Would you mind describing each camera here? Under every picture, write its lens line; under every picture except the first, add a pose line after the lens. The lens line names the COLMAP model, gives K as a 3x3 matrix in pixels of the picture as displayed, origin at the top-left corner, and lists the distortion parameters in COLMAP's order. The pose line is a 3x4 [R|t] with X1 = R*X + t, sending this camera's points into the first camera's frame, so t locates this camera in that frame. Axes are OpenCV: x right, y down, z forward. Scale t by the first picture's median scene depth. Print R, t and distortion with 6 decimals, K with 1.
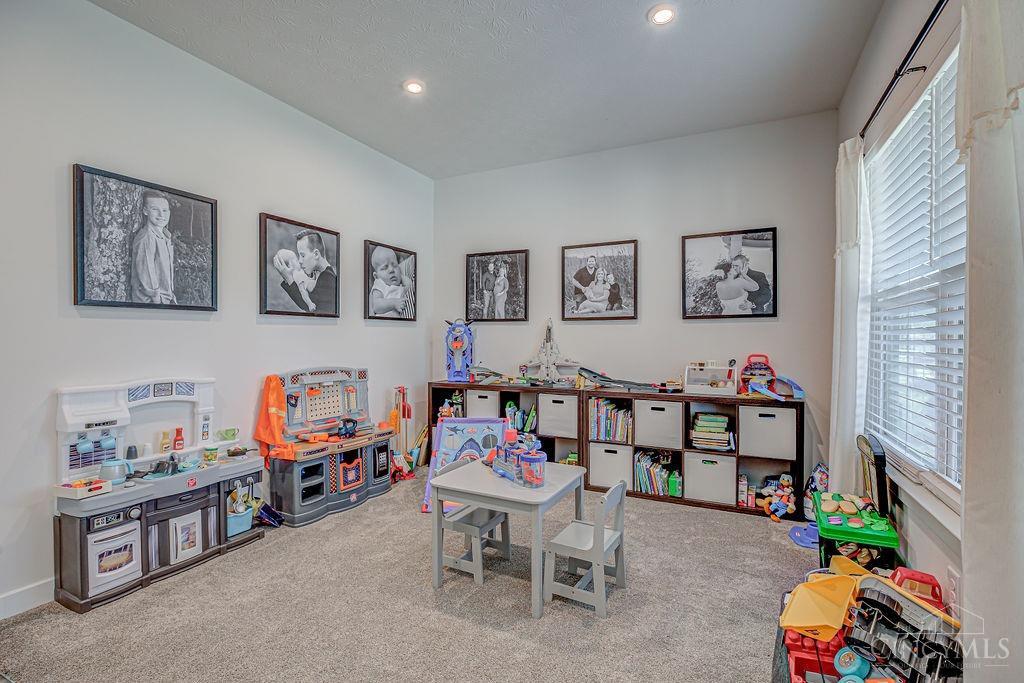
lens RADIAL K [[469.6, 0, 511.1], [0, 469.6, 344.1], [0, 0, 1]] dist [-0.002842, 0.000610]
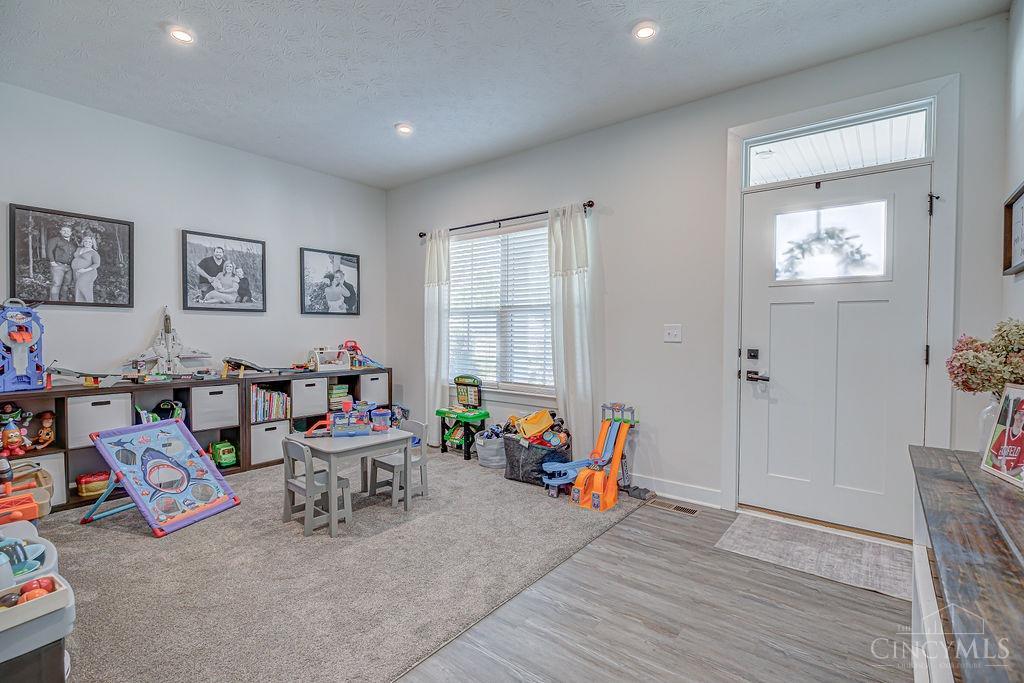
lens RADIAL K [[469.6, 0, 512.3], [0, 469.6, 345.2], [0, 0, 1]] dist [-0.002842, 0.000610]
pose [[0.216080, -0.027548, 0.975987, -0.694468], [0.009769, 0.999613, 0.026052, 0.002895], [-0.976327, 0.003905, 0.216265, 0.171777]]
